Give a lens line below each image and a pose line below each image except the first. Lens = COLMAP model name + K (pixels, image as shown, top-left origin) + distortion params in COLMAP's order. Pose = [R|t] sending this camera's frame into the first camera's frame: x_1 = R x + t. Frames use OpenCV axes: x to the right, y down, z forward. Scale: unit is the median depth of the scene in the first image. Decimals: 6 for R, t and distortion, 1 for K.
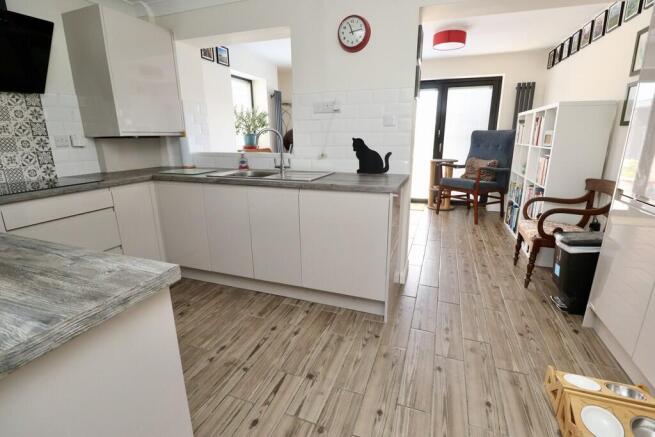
lens RADIAL K [[303.9, 0, 332.7], [0, 303.9, 211.7], [0, 0, 1]] dist [0.001165, -0.009585]
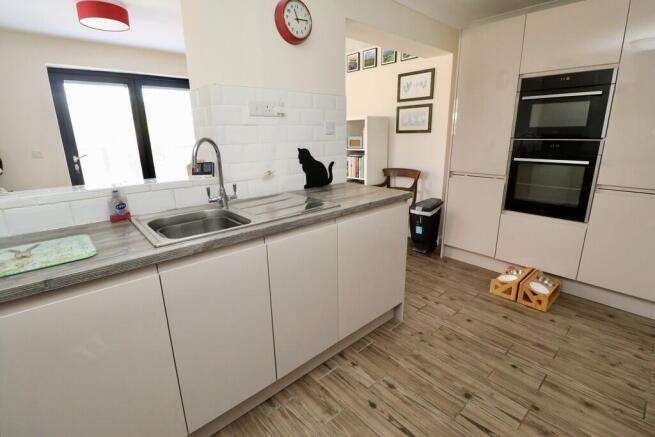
lens RADIAL K [[303.9, 0, 332.7], [0, 303.9, 211.7], [0, 0, 1]] dist [0.001165, -0.009585]
pose [[0.469071, -0.220201, 0.855268, -0.704103], [0.226396, 0.966039, 0.124554, -0.174340], [-0.853650, 0.135205, 0.502993, 0.581271]]
